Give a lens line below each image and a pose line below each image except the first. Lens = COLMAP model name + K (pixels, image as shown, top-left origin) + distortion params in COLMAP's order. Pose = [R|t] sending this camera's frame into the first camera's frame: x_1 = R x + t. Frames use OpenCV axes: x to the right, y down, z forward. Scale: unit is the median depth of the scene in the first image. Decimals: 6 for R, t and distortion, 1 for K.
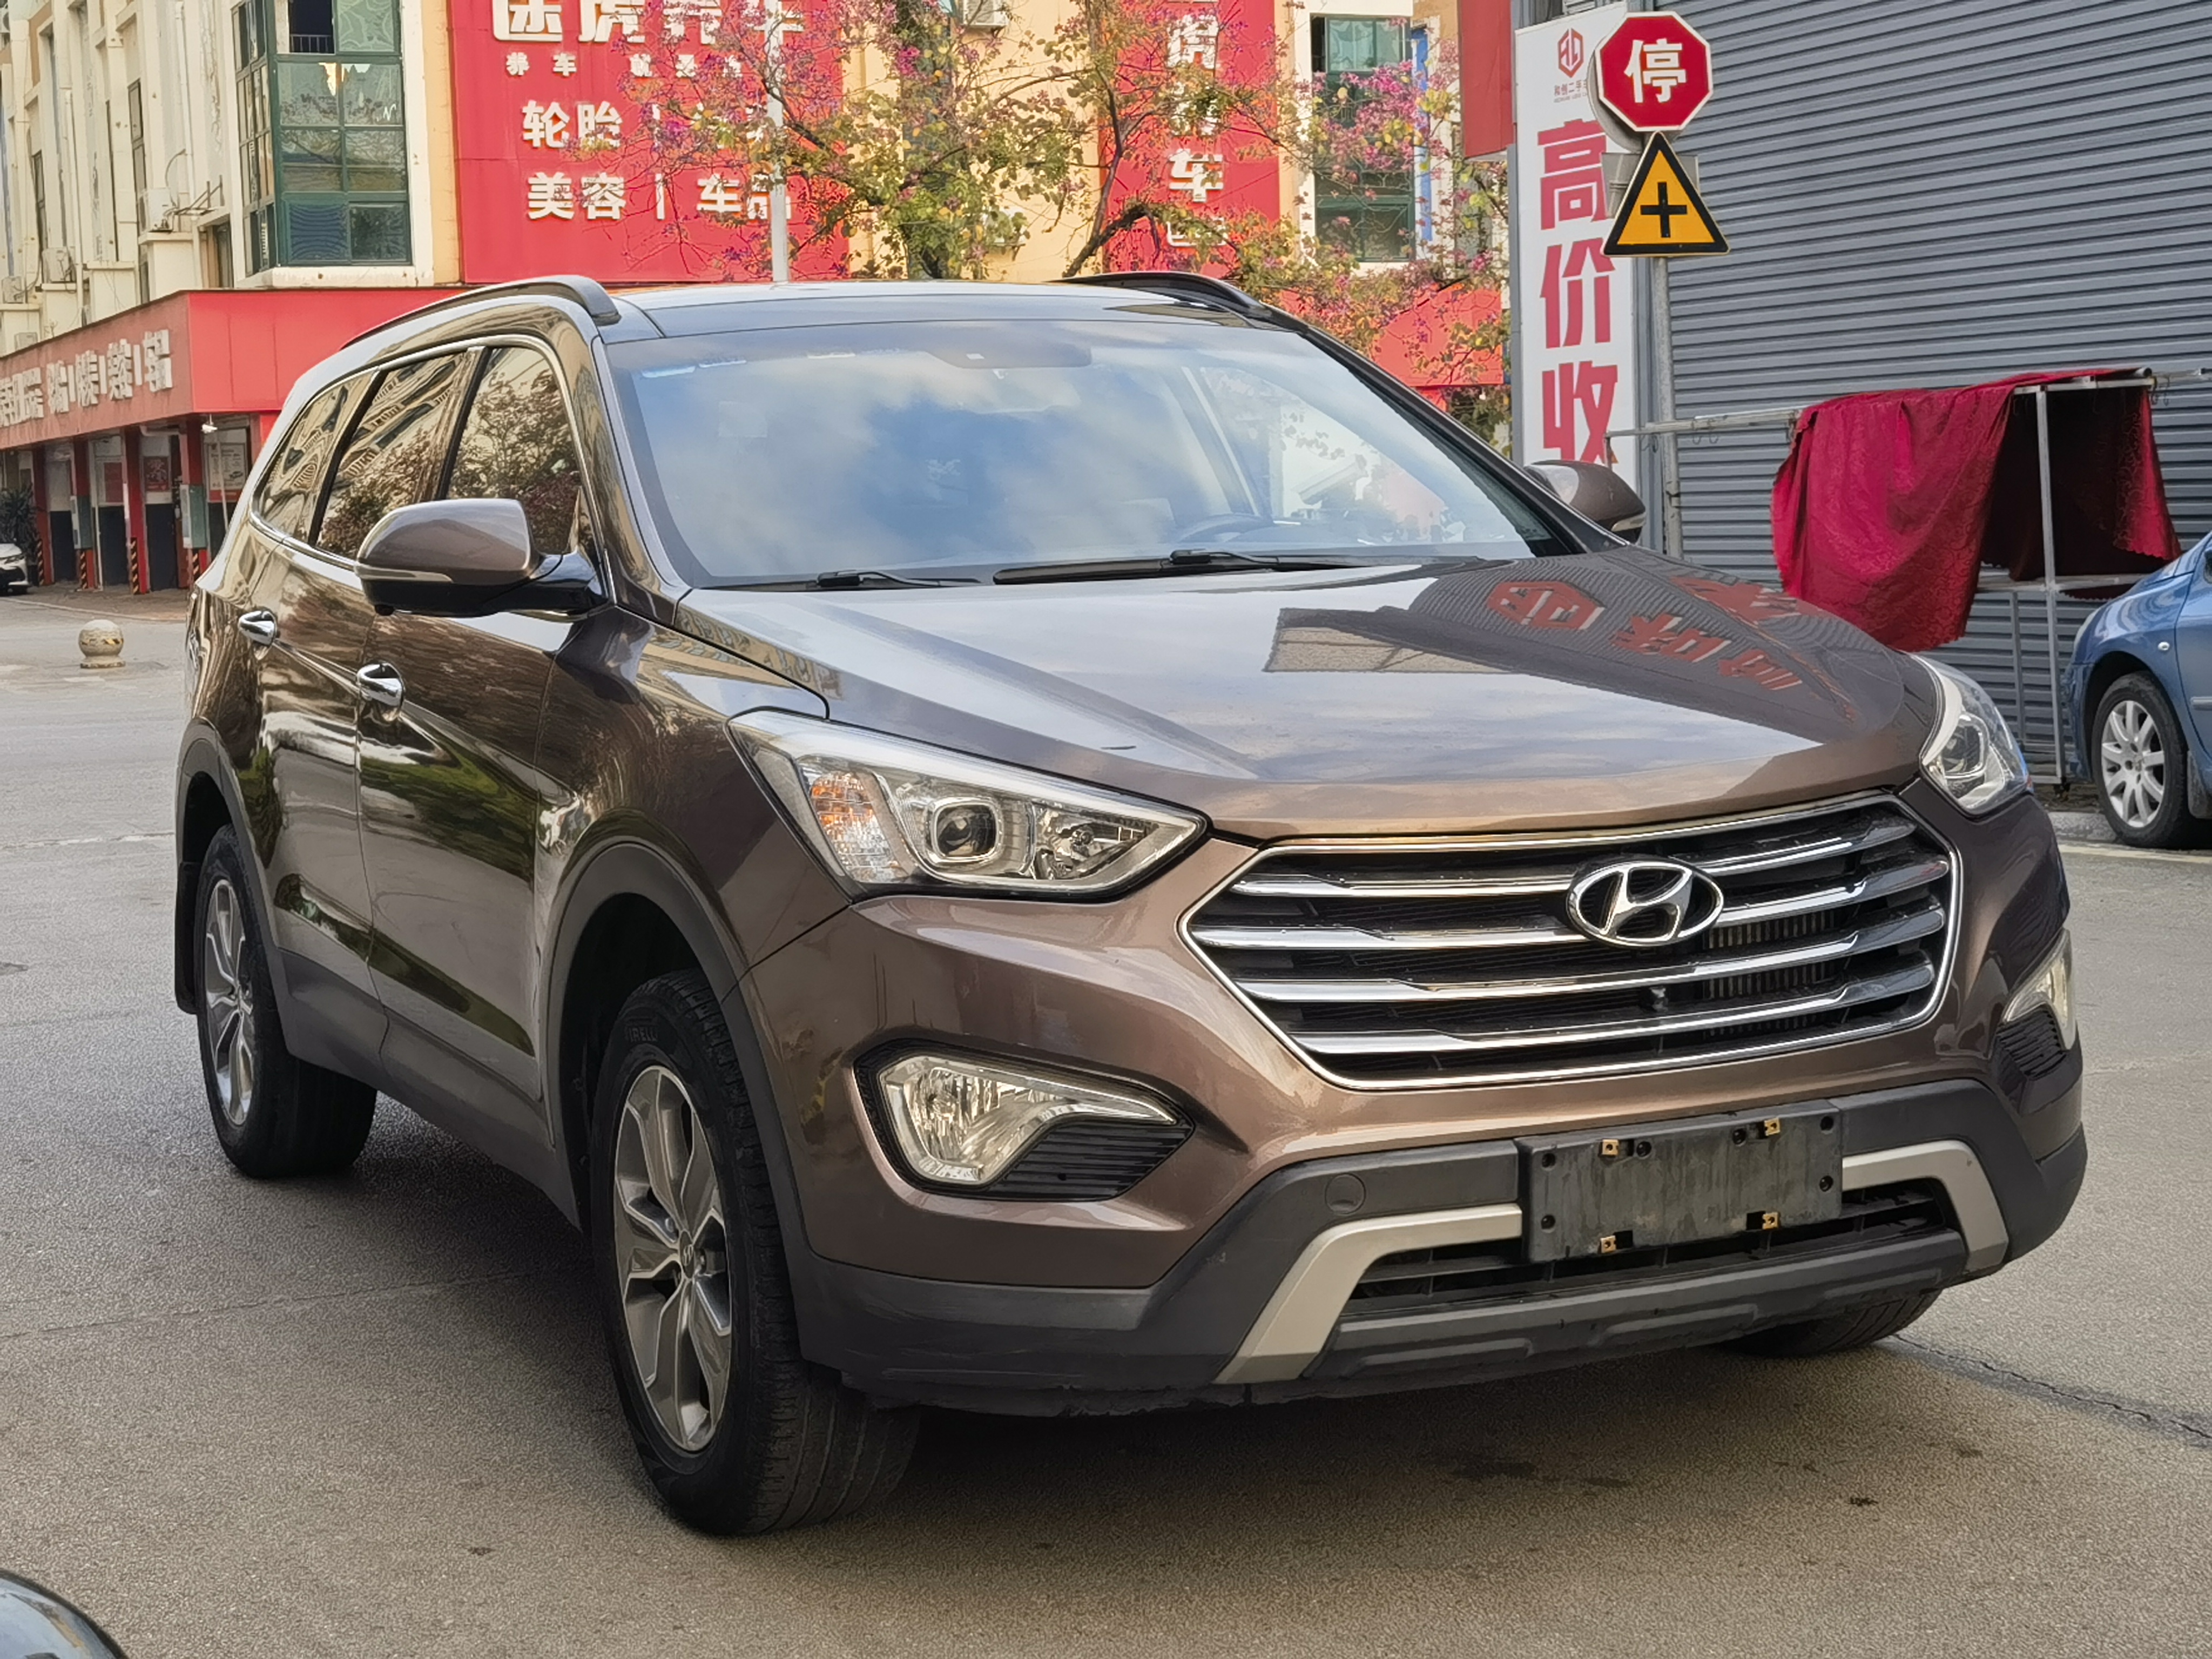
lens RADIAL K [[3558.9, 0, 1095.2], [0, 3558.9, 830.5], [0, 0, 1]] dist [0.013771, 0.000000]
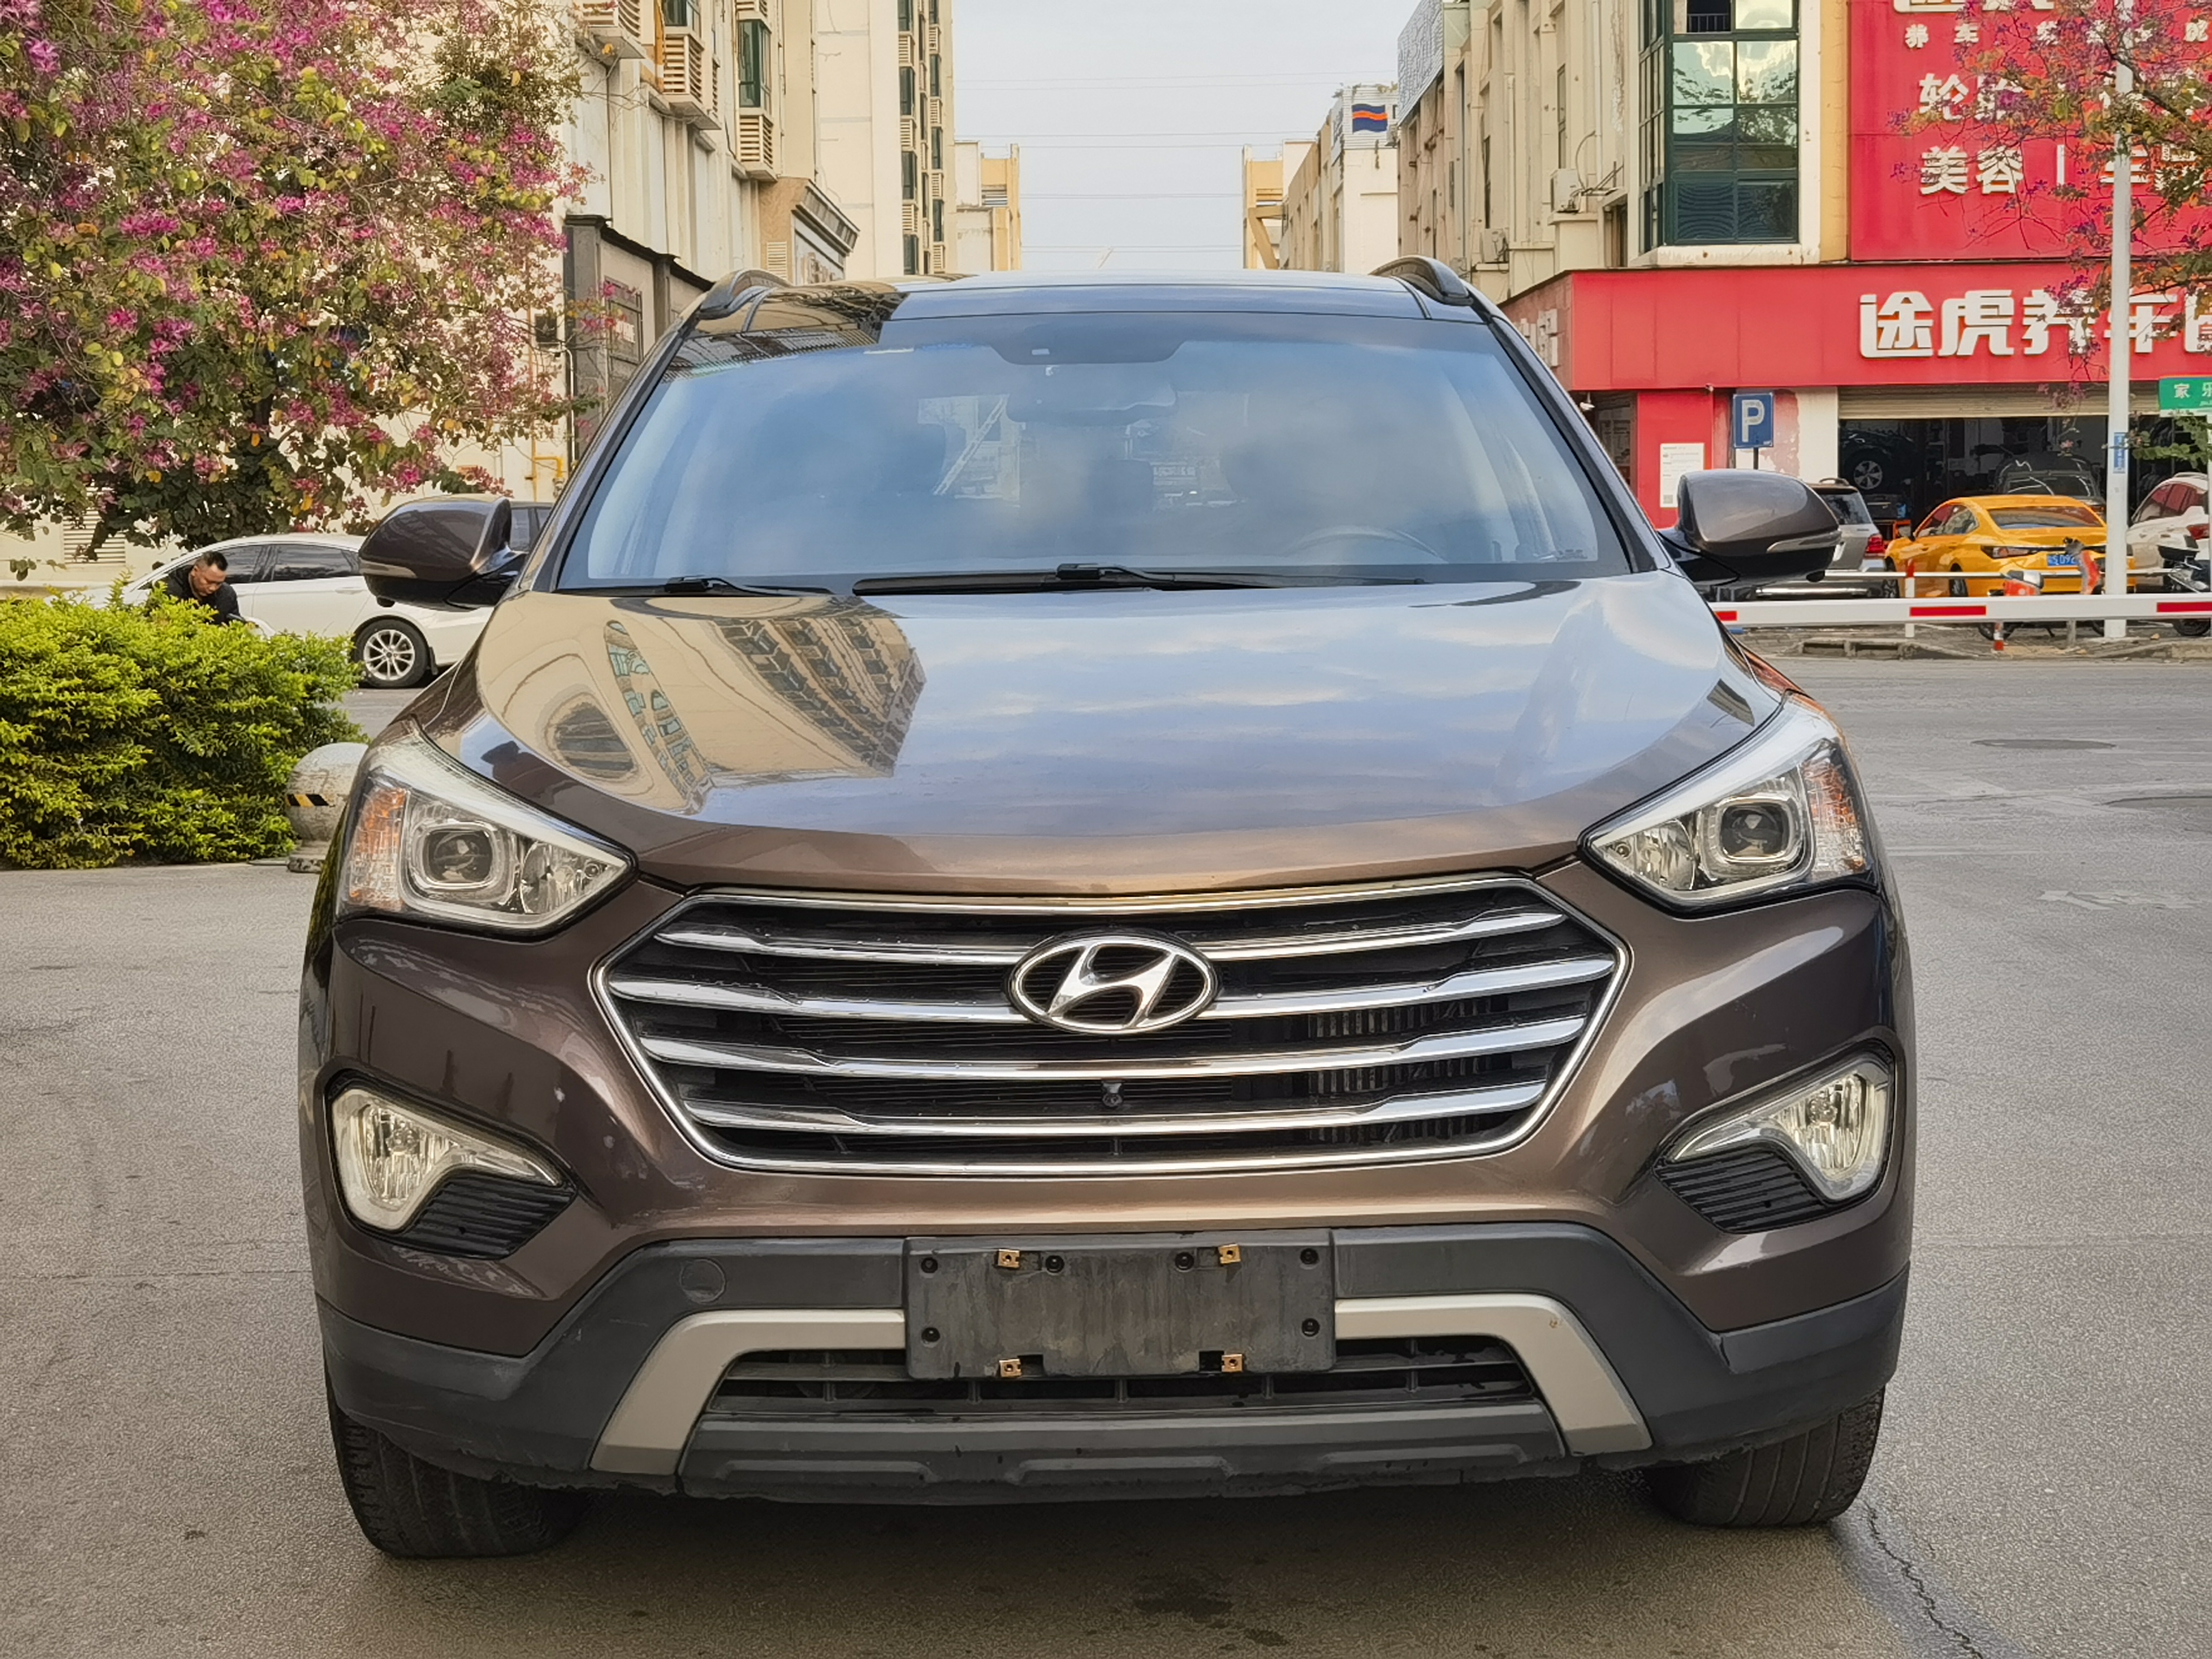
lens RADIAL K [[3558.9, 0, 1104.6], [0, 3558.9, 827.8], [0, 0, 1]] dist [0.013771, 0.000000]
pose [[0.916761, 0.056641, -0.395400, 0.495174], [-0.054417, 0.998376, 0.016849, -0.032731], [0.395712, 0.006070, 0.918354, 0.194150]]
